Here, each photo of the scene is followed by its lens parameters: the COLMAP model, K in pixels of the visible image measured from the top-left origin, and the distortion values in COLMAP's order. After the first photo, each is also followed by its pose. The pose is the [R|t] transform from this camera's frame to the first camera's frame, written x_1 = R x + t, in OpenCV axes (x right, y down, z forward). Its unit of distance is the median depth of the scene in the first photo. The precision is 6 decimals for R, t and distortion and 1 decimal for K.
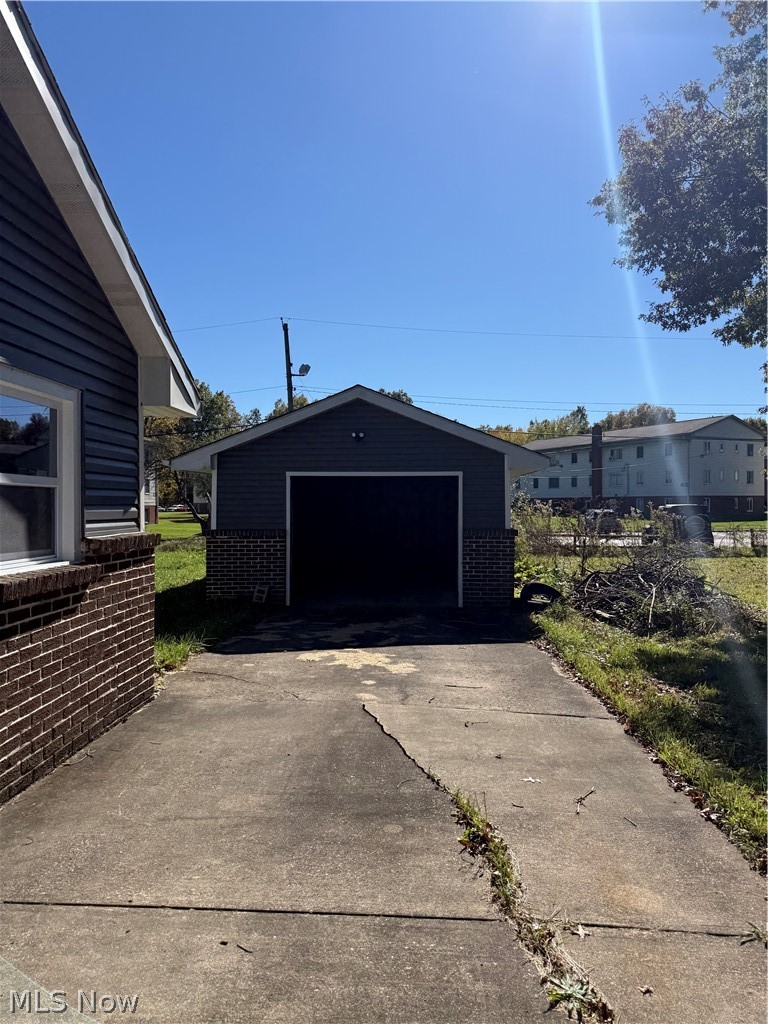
lens RADIAL K [[709.2, 0, 389.4], [0, 709.2, 508.9], [0, 0, 1]] dist [0.017731, -0.018624]
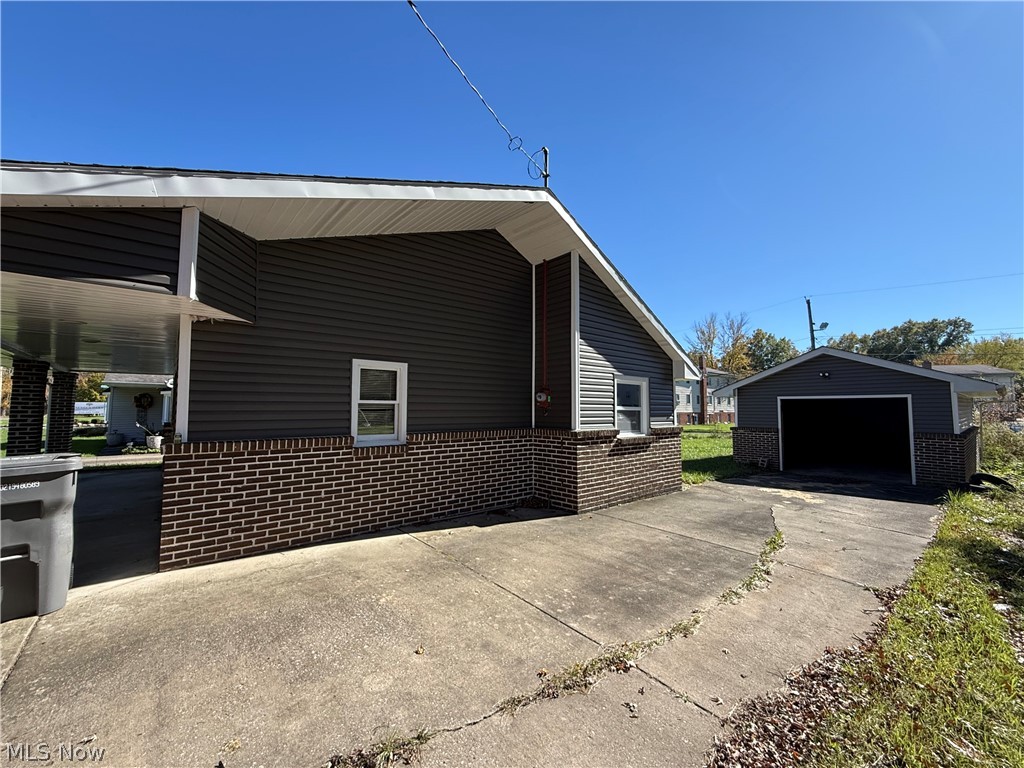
lens RADIAL K [[412.1, 0, 515.6], [0, 412.1, 384.5], [0, 0, 1]] dist [-0.000116, 0.000167]
pose [[0.680902, -0.040405, -0.731259, 0.381485], [-0.010596, 0.997829, -0.065001, -0.016031], [0.732298, 0.052008, 0.678995, -0.497175]]
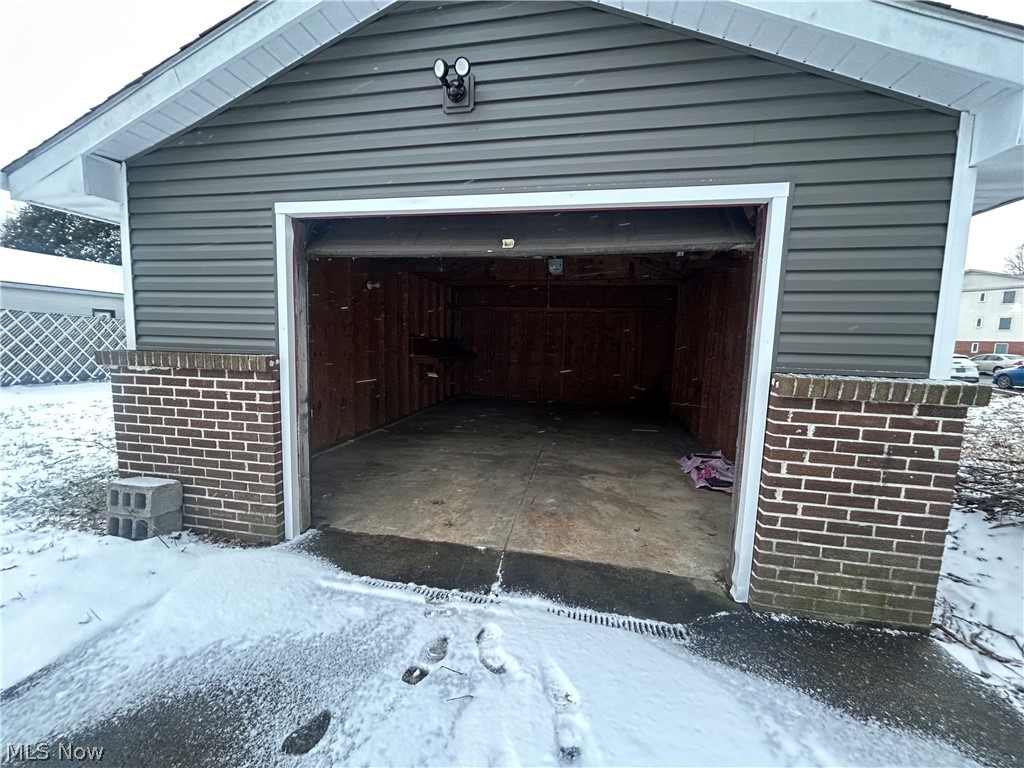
lens RADIAL K [[414.1, 0, 512.2], [0, 414.1, 381.7], [0, 0, 1]] dist [-0.001898, 0.000651]
pose [[0.986467, 0.045234, -0.157594, 0.039172], [-0.028893, 0.994108, 0.104477, 0.034622], [0.161391, -0.098509, 0.981962, 1.724496]]
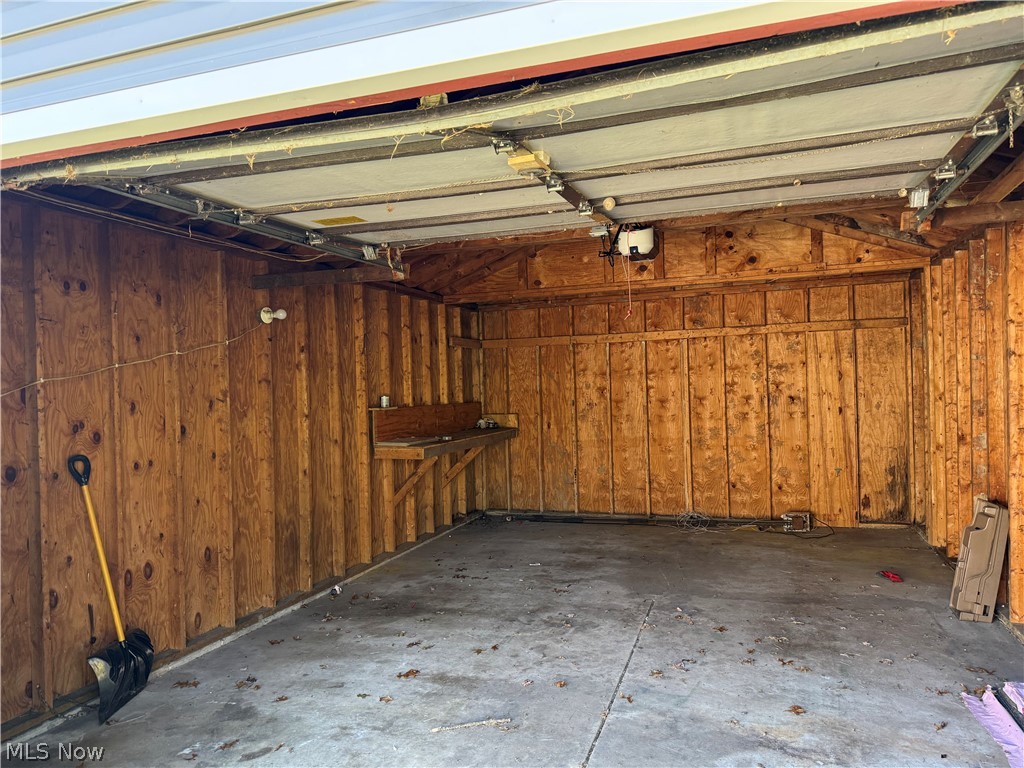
lens RADIAL K [[709.2, 0, 510.0], [0, 709.2, 384.2], [0, 0, 1]] dist [0.017731, -0.018624]
pose [[0.951060, -0.021428, -0.308262, 0.058870], [0.023097, 0.999732, 0.001767, 0.018803], [0.308142, -0.008800, 0.951300, 1.841397]]
